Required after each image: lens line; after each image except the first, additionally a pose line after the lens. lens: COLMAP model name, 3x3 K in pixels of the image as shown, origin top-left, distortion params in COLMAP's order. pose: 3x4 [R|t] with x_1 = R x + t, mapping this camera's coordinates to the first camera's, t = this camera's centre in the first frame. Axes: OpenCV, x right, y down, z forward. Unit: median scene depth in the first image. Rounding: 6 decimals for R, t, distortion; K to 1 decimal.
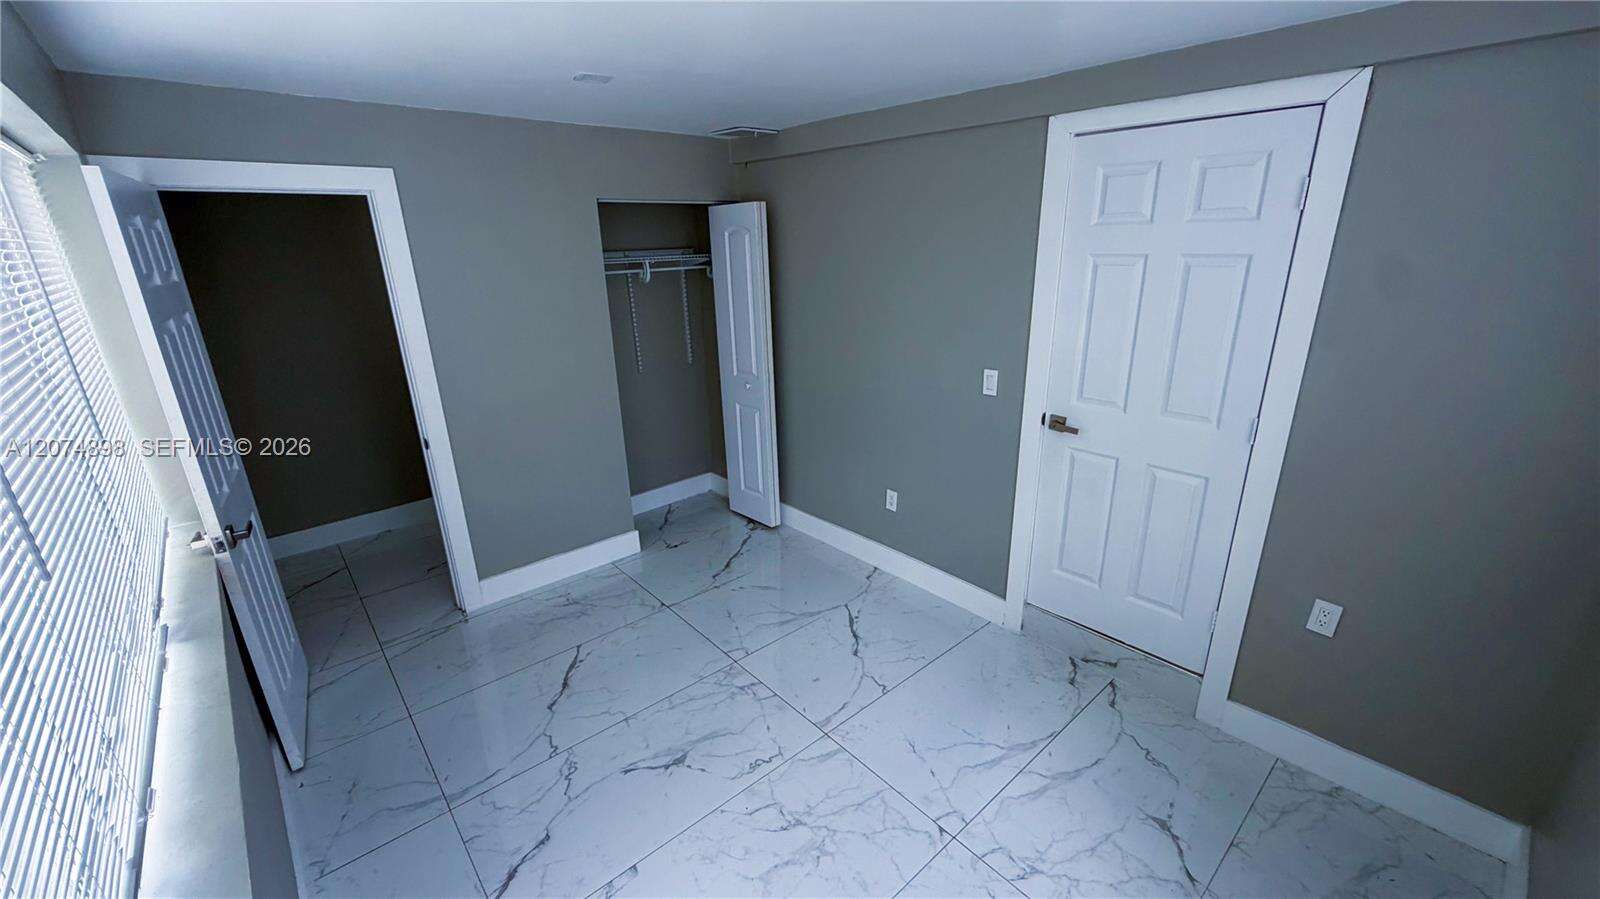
lens RADIAL K [[637.3, 0, 797.9], [0, 637.3, 450.7], [0, 0, 1]] dist [-0.000099, -0.000481]
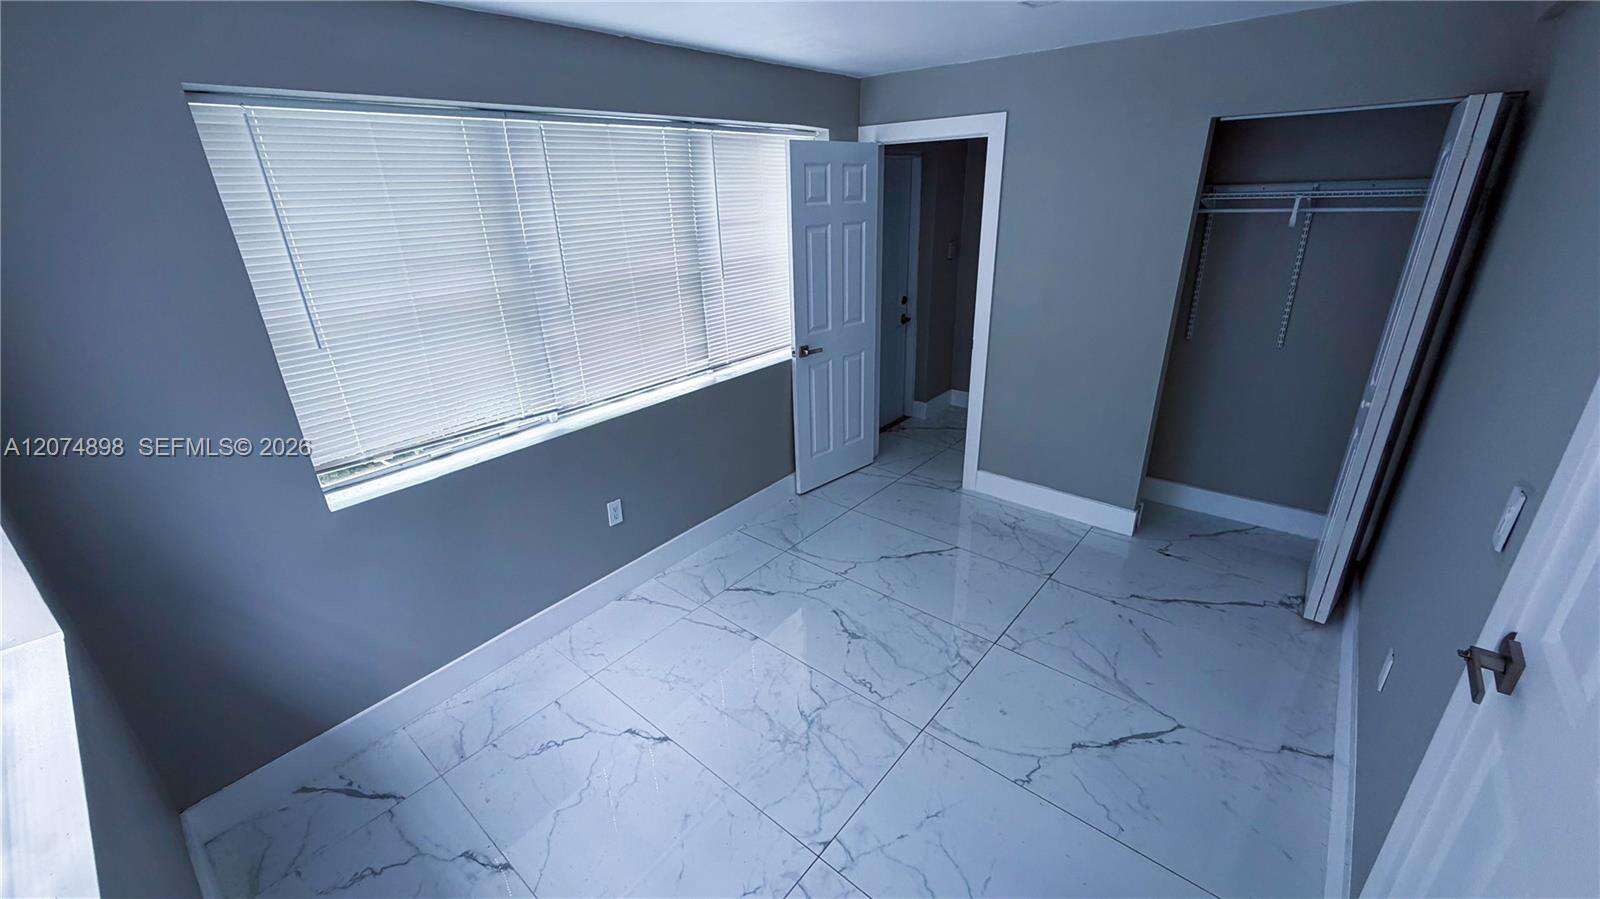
lens RADIAL K [[637.3, 0, 797.9], [0, 637.3, 450.7], [0, 0, 1]] dist [-0.000099, -0.000481]
pose [[0.141884, 0.390898, -0.909432, 0.651411], [-0.286217, 0.895685, 0.340336, -0.170438], [0.947602, 0.212007, 0.238965, 0.481955]]
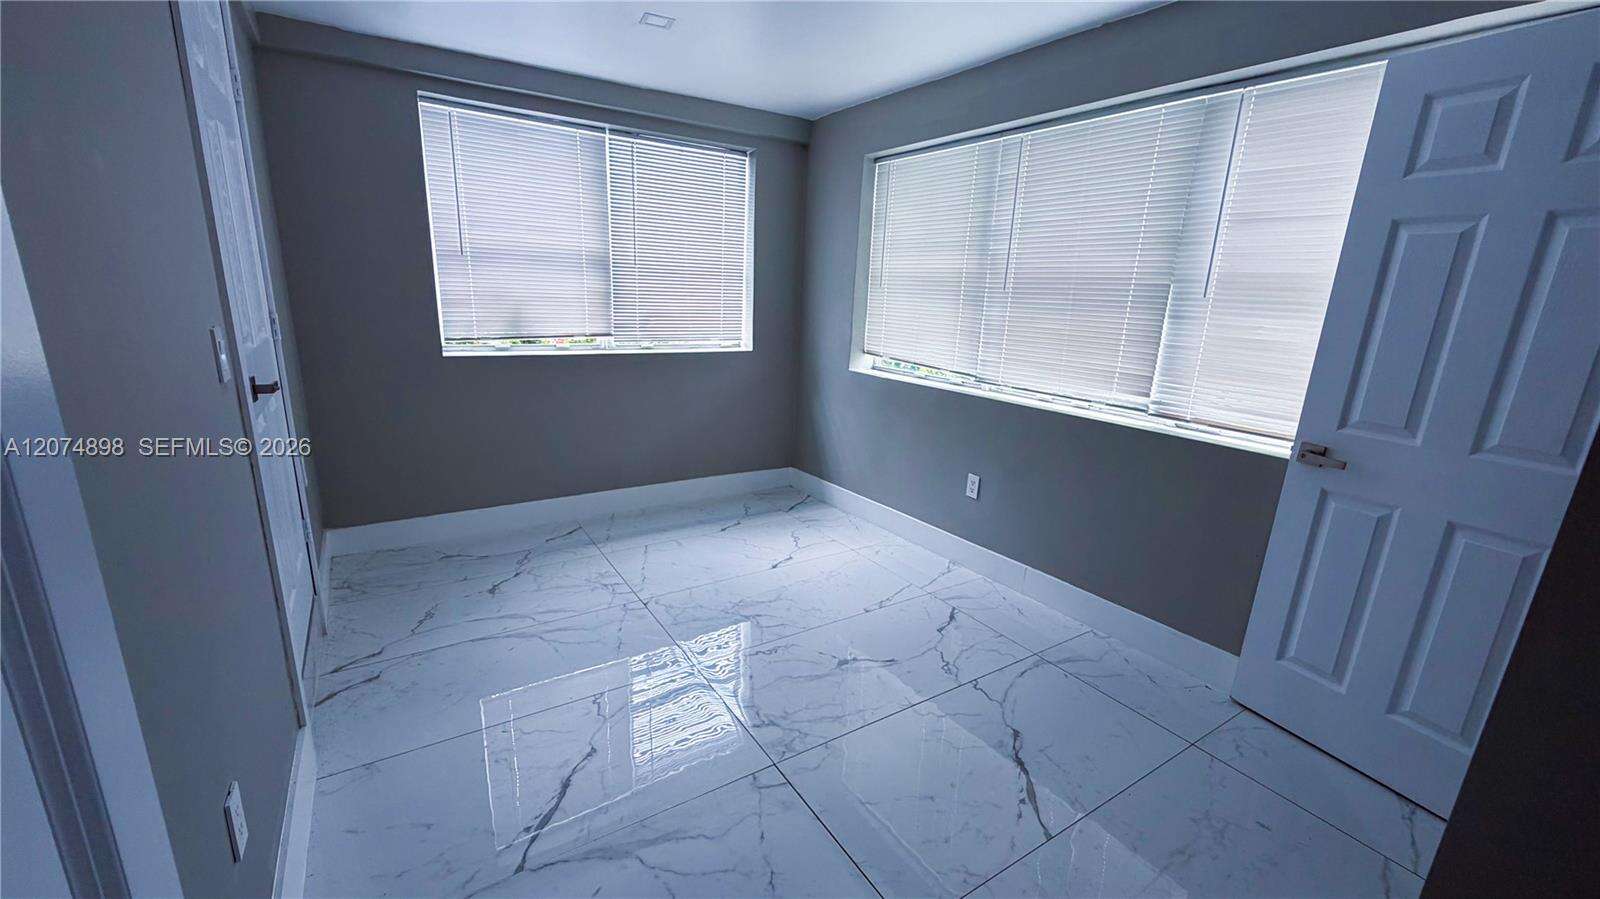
lens RADIAL K [[637.3, 0, 797.9], [0, 637.3, 450.7], [0, 0, 1]] dist [-0.000099, -0.000481]
pose [[-0.987655, -0.057267, 0.145799, -0.214529], [0.030726, 0.841867, 0.538810, -0.315043], [-0.153599, 0.536638, -0.829715, 1.481921]]
